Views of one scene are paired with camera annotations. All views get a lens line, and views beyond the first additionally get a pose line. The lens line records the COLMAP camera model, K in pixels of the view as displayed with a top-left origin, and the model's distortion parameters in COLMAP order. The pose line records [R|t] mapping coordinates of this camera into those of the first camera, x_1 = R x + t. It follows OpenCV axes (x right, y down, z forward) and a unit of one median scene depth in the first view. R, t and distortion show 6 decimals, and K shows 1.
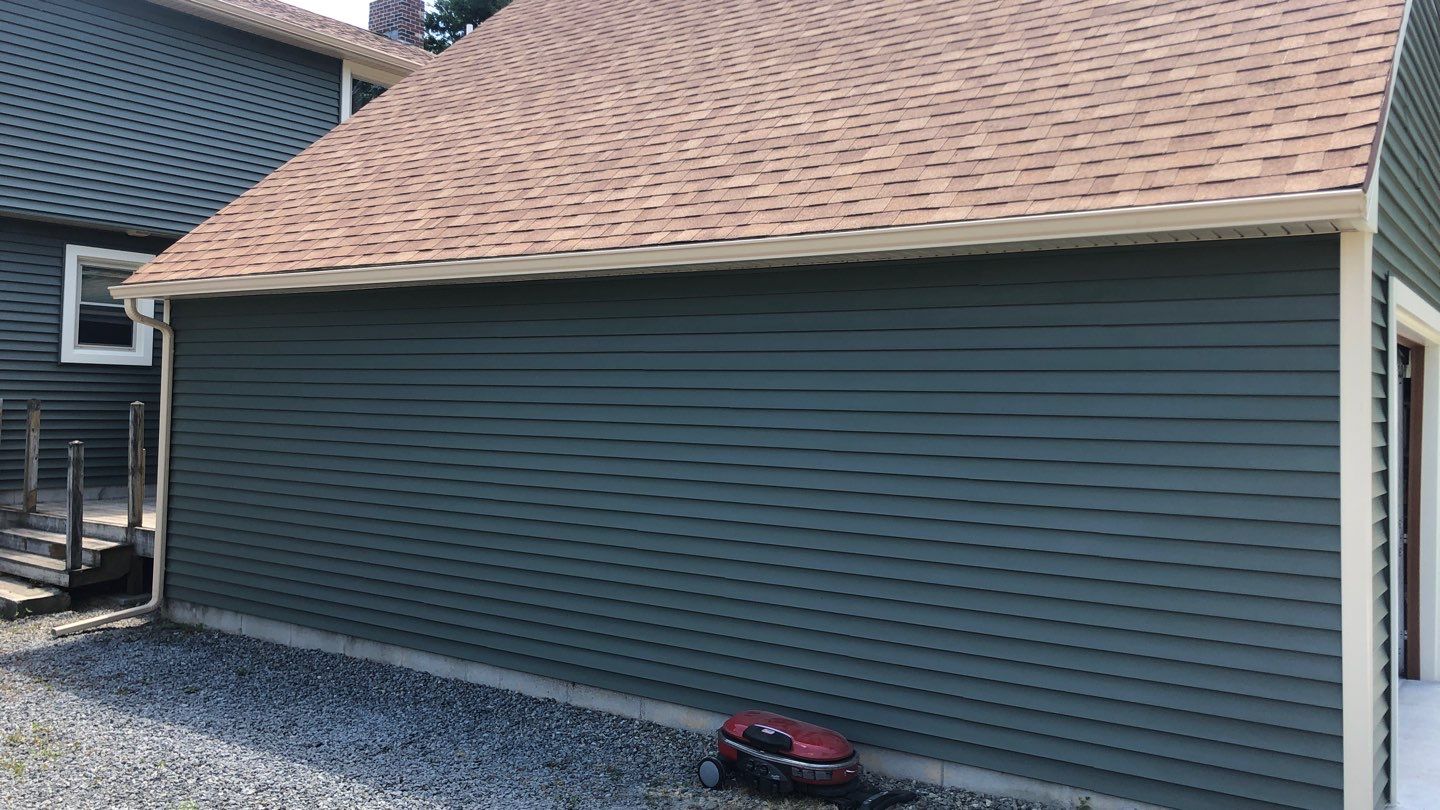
lens RADIAL K [[1169.8, 0, 723.0], [0, 1169.8, 390.5], [0, 0, 1]] dist [0.037864, -0.036549]
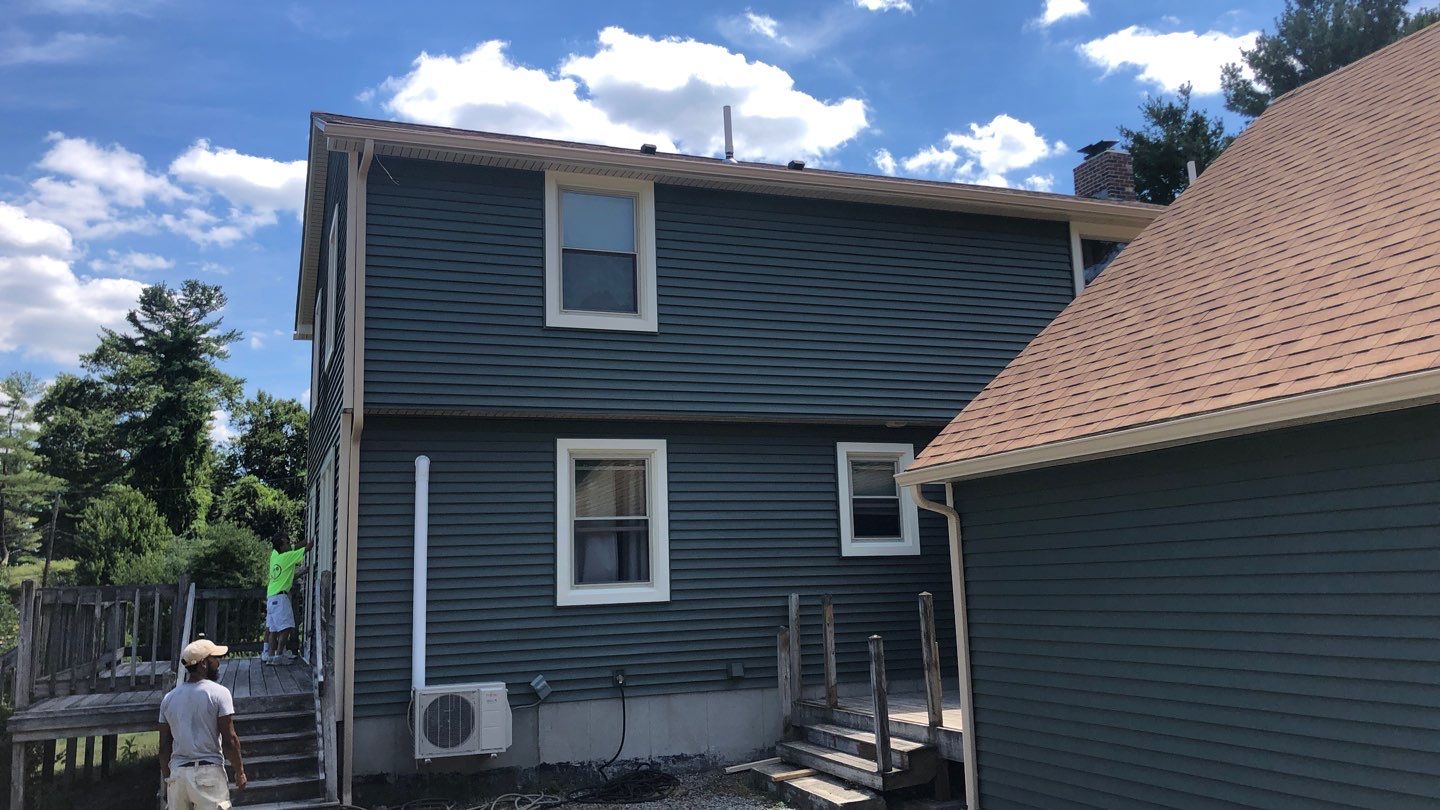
lens RADIAL K [[1169.8, 0, 707.6], [0, 1169.8, 407.8], [0, 0, 1]] dist [0.037864, -0.036549]
pose [[0.829770, -0.130444, -0.542647, -0.106375], [0.054716, 0.986632, -0.153503, -0.001710], [0.555417, 0.097680, 0.825815, 0.095261]]
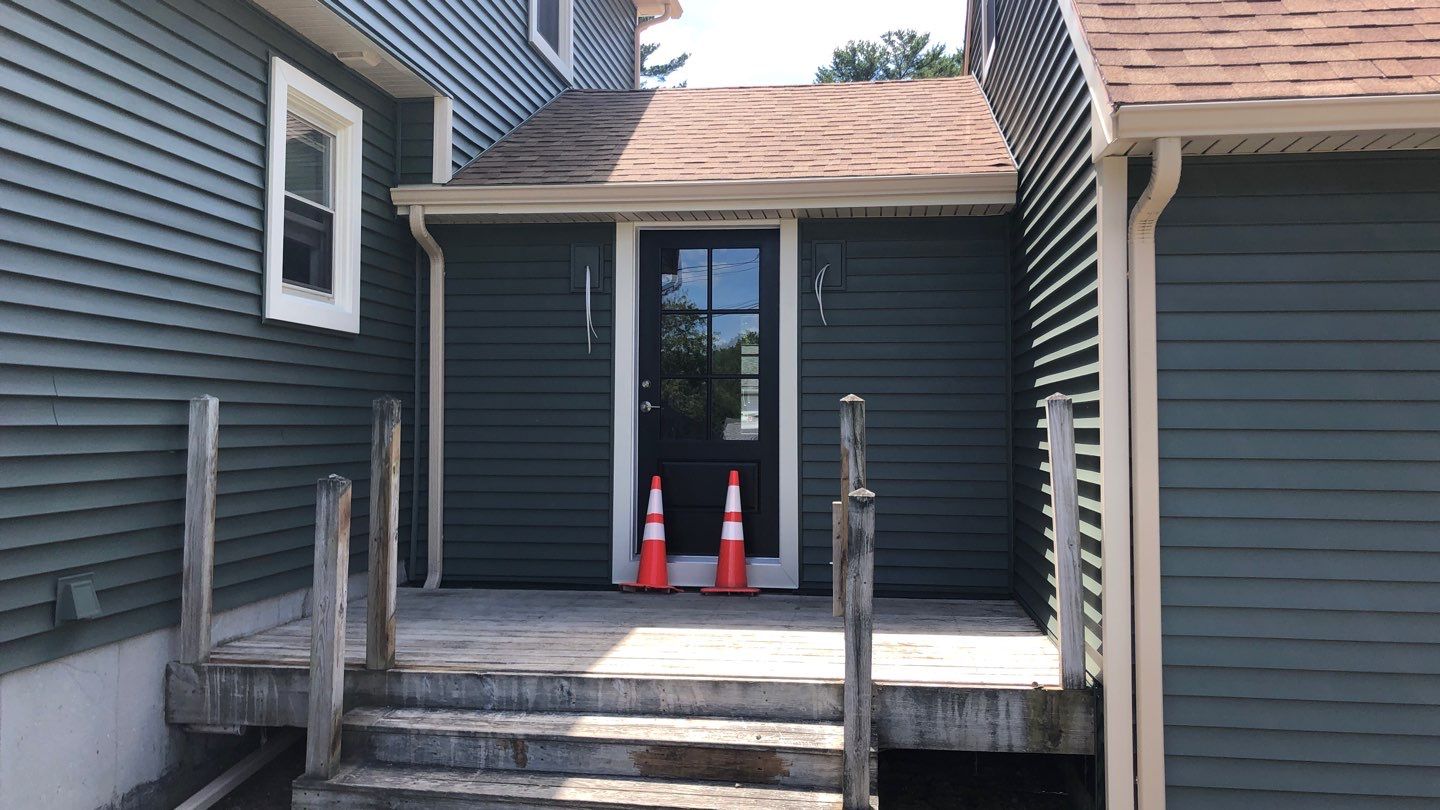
lens RADIAL K [[1169.8, 0, 716.3], [0, 1169.8, 401.5], [0, 0, 1]] dist [0.037864, -0.036549]
pose [[0.895402, -0.011617, 0.445108, -0.746135], [0.011101, 0.999931, 0.003767, 0.009778], [-0.445121, 0.001568, 0.895469, 0.640797]]
